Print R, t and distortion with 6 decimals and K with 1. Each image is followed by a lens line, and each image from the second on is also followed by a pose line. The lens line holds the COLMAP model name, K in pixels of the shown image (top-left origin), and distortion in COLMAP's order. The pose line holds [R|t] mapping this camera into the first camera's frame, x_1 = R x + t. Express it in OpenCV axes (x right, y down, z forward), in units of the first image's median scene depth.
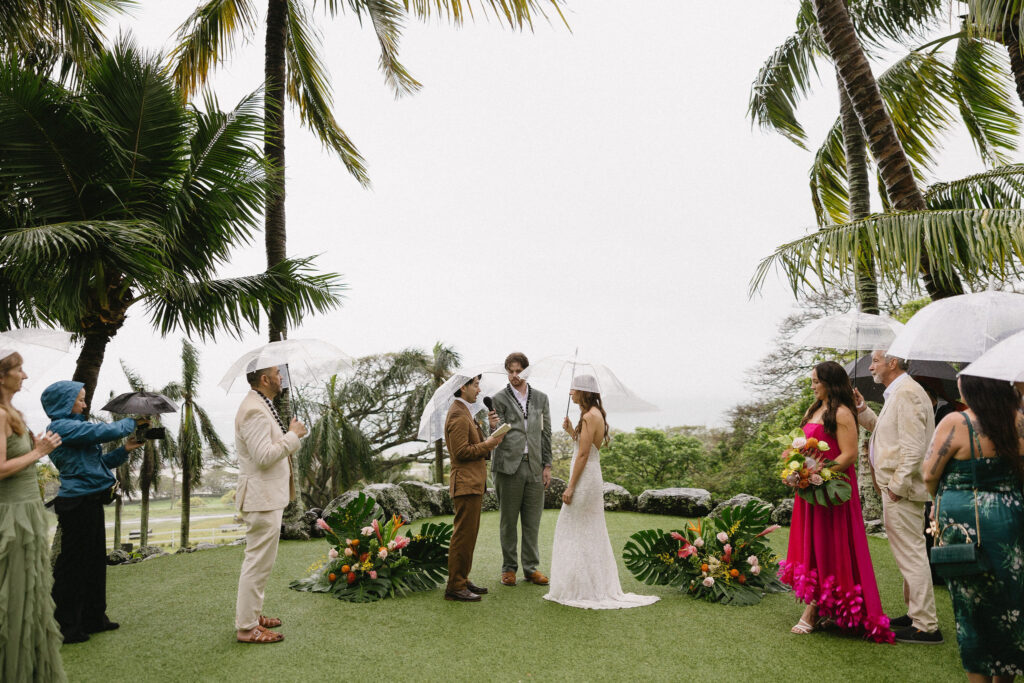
lens RADIAL K [[878.9, 0, 553.1], [0, 878.9, 352.2], [0, 0, 1]] dist [-0.004799, -0.002293]
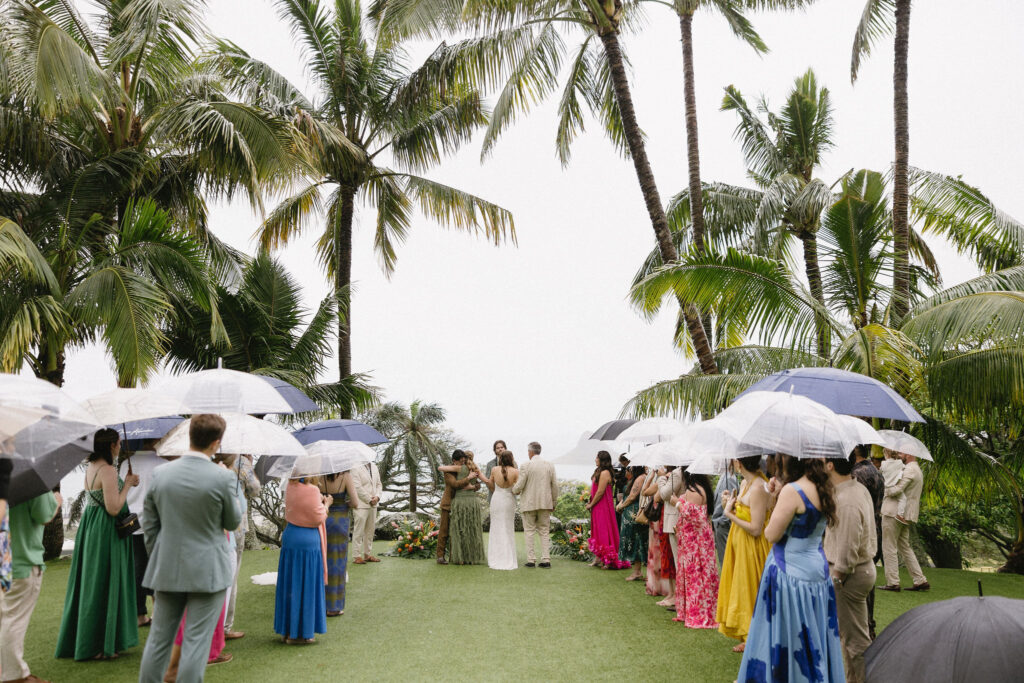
lens RADIAL K [[1186.8, 0, 574.4], [0, 1186.8, 344.8], [0, 0, 1]] dist [-0.016292, 0.043450]
pose [[0.999003, 0.022255, 0.038703, 0.024102], [-0.021119, 0.999341, -0.029507, -0.099578], [-0.039334, 0.028660, 0.998815, -1.207923]]
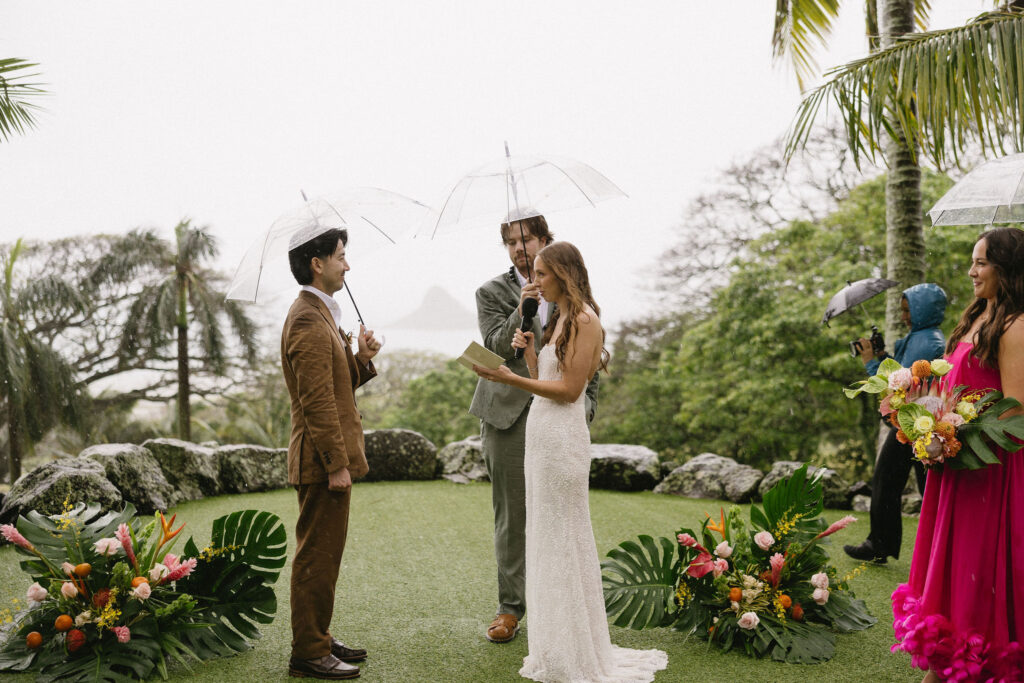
lens RADIAL K [[1186.8, 0, 574.4], [0, 1186.8, 344.8], [0, 0, 1]] dist [-0.016292, 0.043450]
pose [[0.979120, 0.006426, 0.203180, -0.058796], [-0.022698, 0.996706, 0.077858, 0.017674], [-0.202011, -0.080844, 0.976041, 0.191336]]
